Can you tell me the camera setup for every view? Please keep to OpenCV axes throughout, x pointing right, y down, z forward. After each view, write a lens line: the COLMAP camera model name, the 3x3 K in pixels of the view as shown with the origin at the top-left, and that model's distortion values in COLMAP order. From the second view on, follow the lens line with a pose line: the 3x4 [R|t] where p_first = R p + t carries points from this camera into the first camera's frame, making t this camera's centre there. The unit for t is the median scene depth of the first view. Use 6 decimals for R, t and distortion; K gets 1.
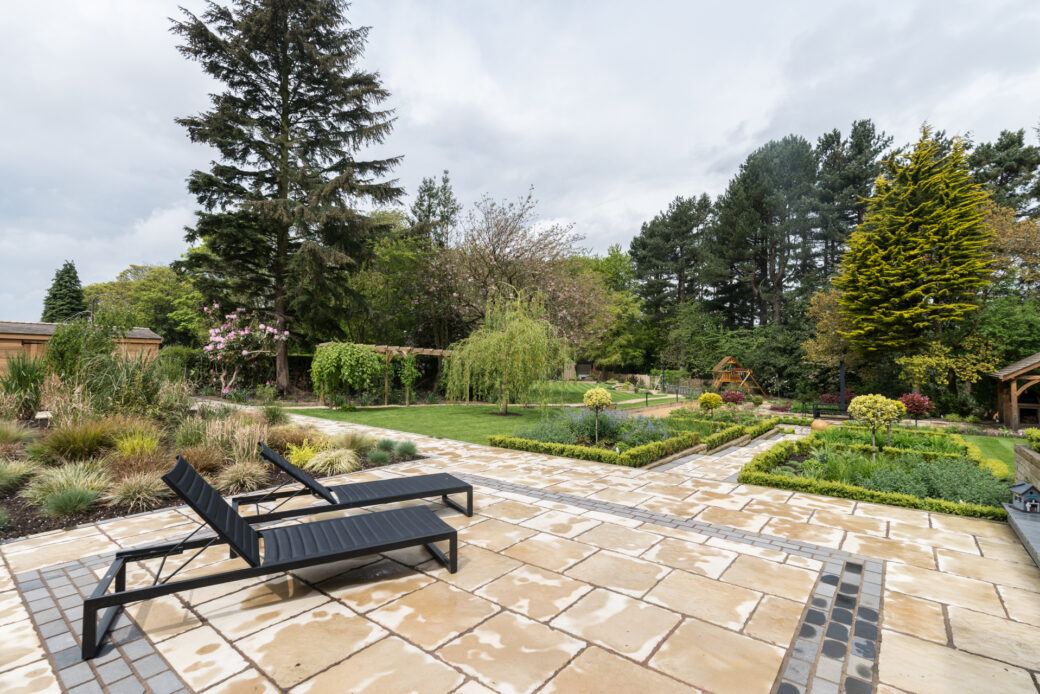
lens RADIAL K [[480.6, 0, 524.8], [0, 480.6, 346.4], [0, 0, 1]] dist [0.009293, -0.000509]
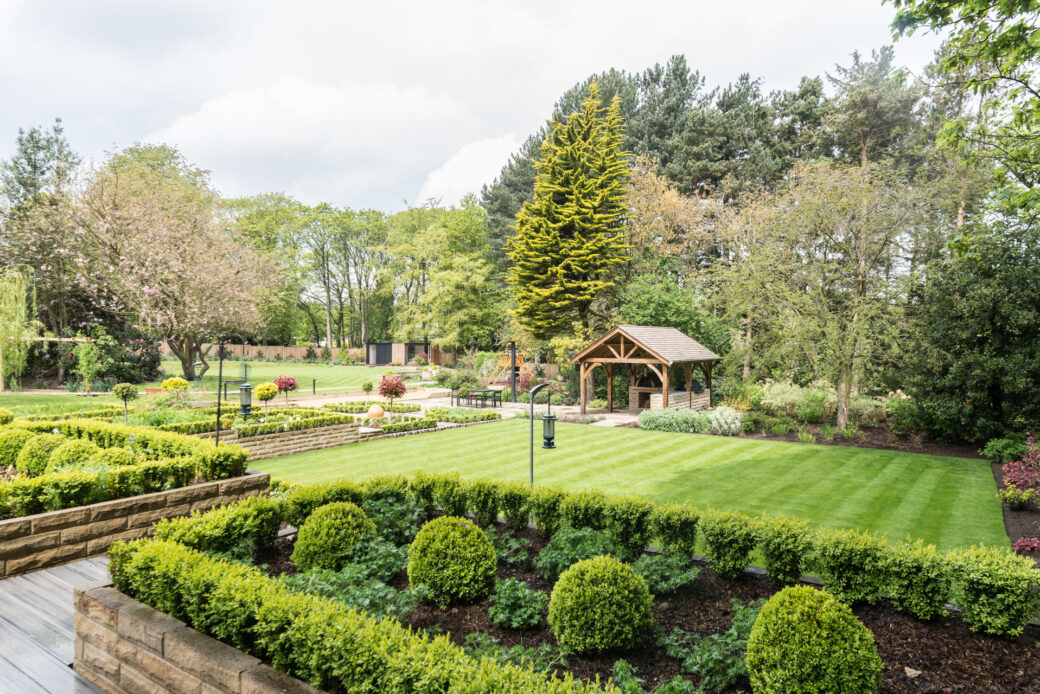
lens RADIAL K [[643.4, 0, 521.0], [0, 643.4, 349.6], [0, 0, 1]] dist [0.000678, 0.000252]
pose [[0.997589, -0.003522, 0.069311, 0.622126], [0.000369, 0.998967, 0.045447, -0.012433], [-0.069399, -0.045312, 0.996559, -0.218612]]
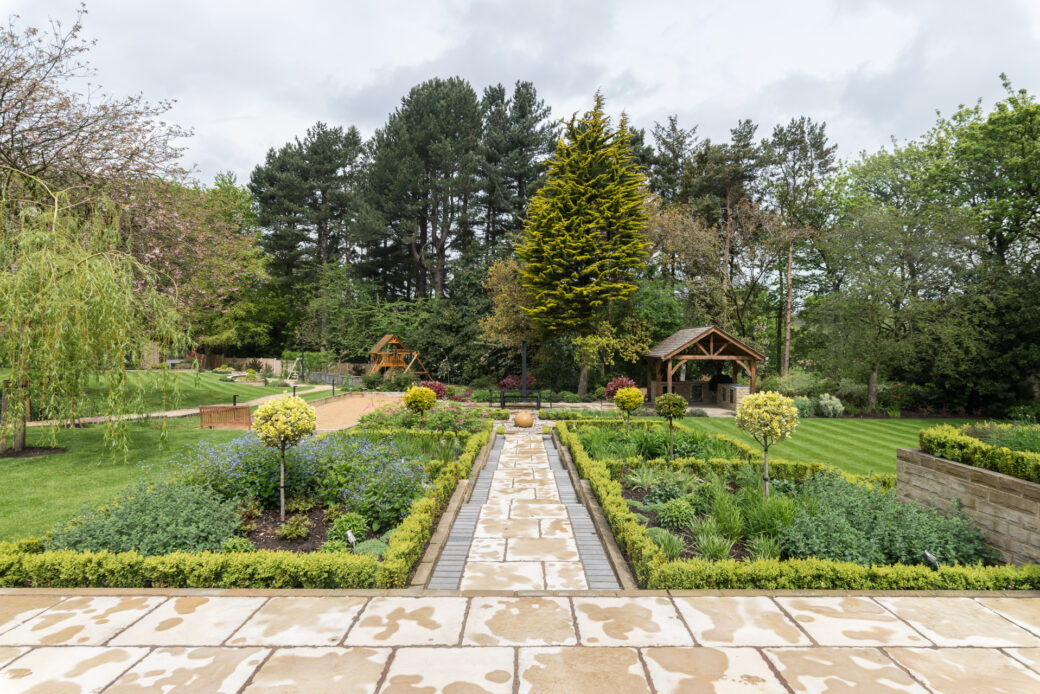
lens RADIAL K [[588.1, 0, 526.5], [0, 588.1, 349.7], [0, 0, 1]] dist [0.003196, -0.001116]
pose [[0.783757, -0.003954, 0.621054, -0.006472], [-0.024723, 0.998988, 0.037561, 0.006111], [-0.620575, -0.044793, 0.782867, 0.164648]]
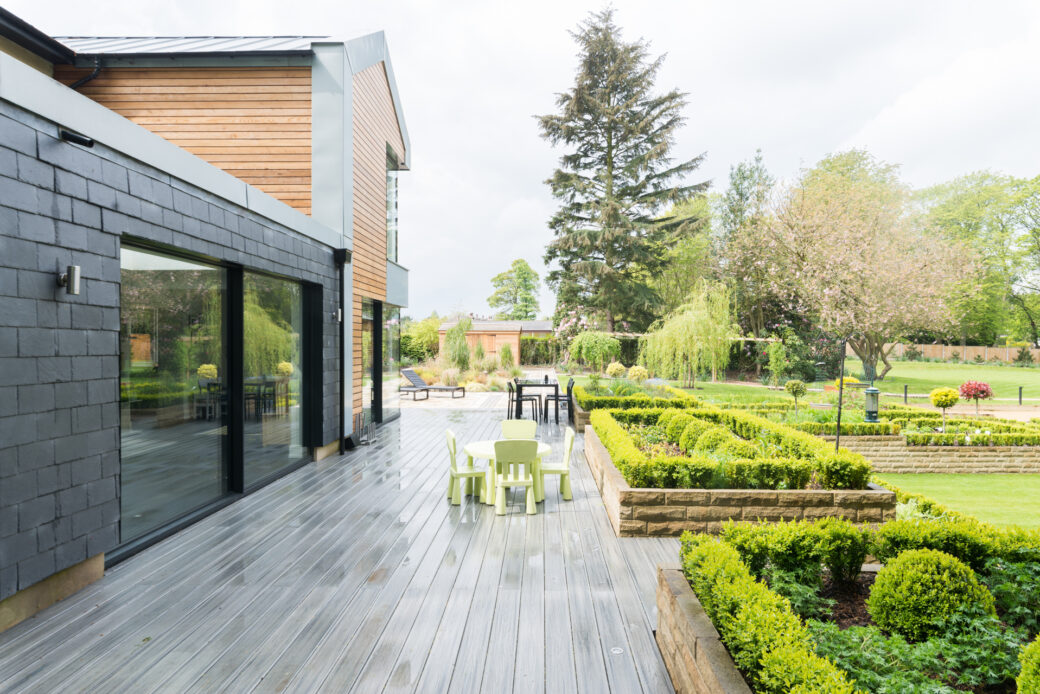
lens RADIAL K [[632.9, 0, 523.8], [0, 632.9, 348.8], [0, 0, 1]] dist [-0.001406, 0.002174]
pose [[0.603157, 0.005995, -0.797600, 0.635702], [0.028633, 0.999164, 0.029163, -0.011298], [0.797109, -0.040428, 0.602481, -0.191641]]
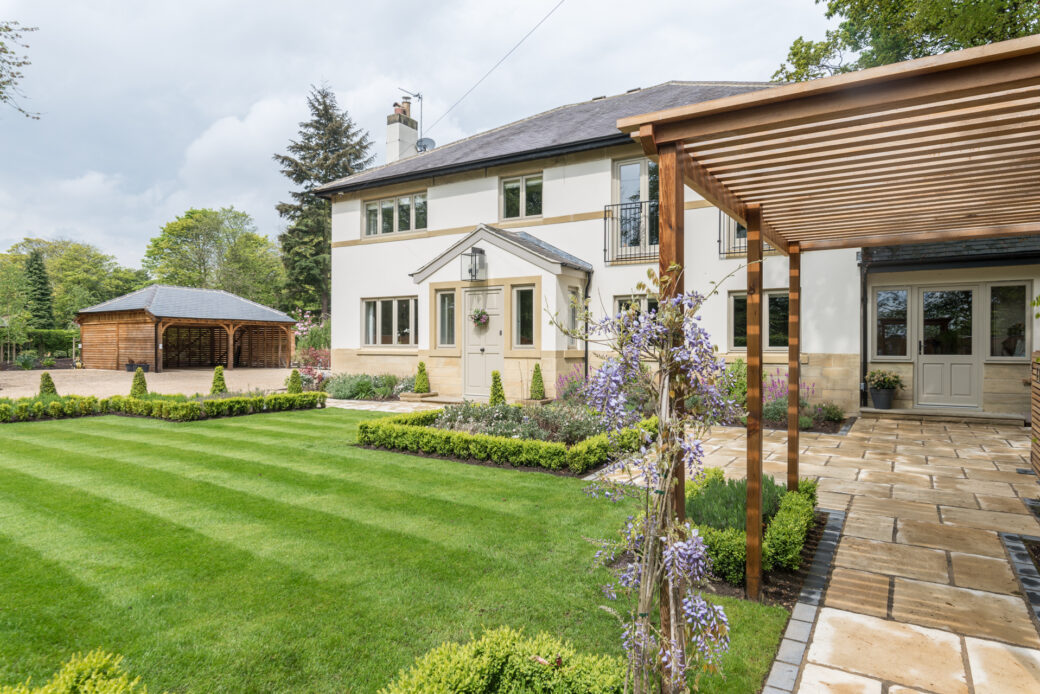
lens RADIAL K [[632.9, 0, 516.4], [0, 632.9, 348.3], [0, 0, 1]] dist [-0.001406, 0.002174]
pose [[0.991706, -0.001679, 0.128514, -0.173975], [-0.003165, 0.999293, 0.037476, -0.029710], [-0.128486, -0.037572, 0.990999, -1.096530]]
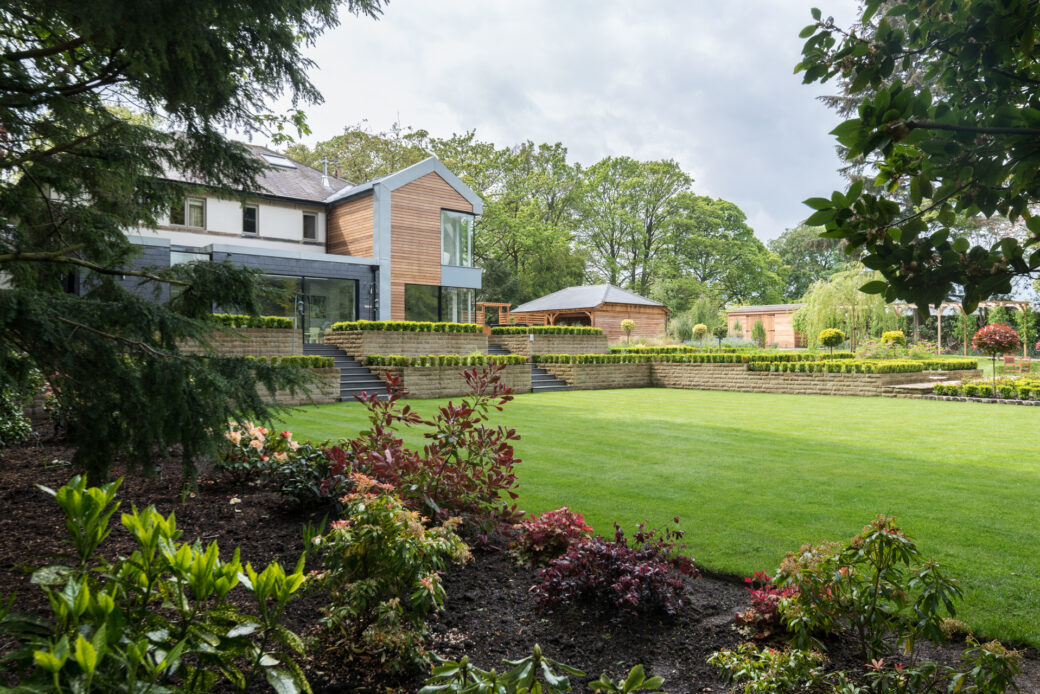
lens RADIAL K [[743.4, 0, 519.5], [0, 743.4, 349.8], [0, 0, 1]] dist [-0.021905, 0.000152]
pose [[-0.176657, -0.004860, -0.984261, 1.279108], [0.035155, 0.999319, -0.011244, 0.078239], [0.983645, -0.036588, -0.176365, 0.313804]]
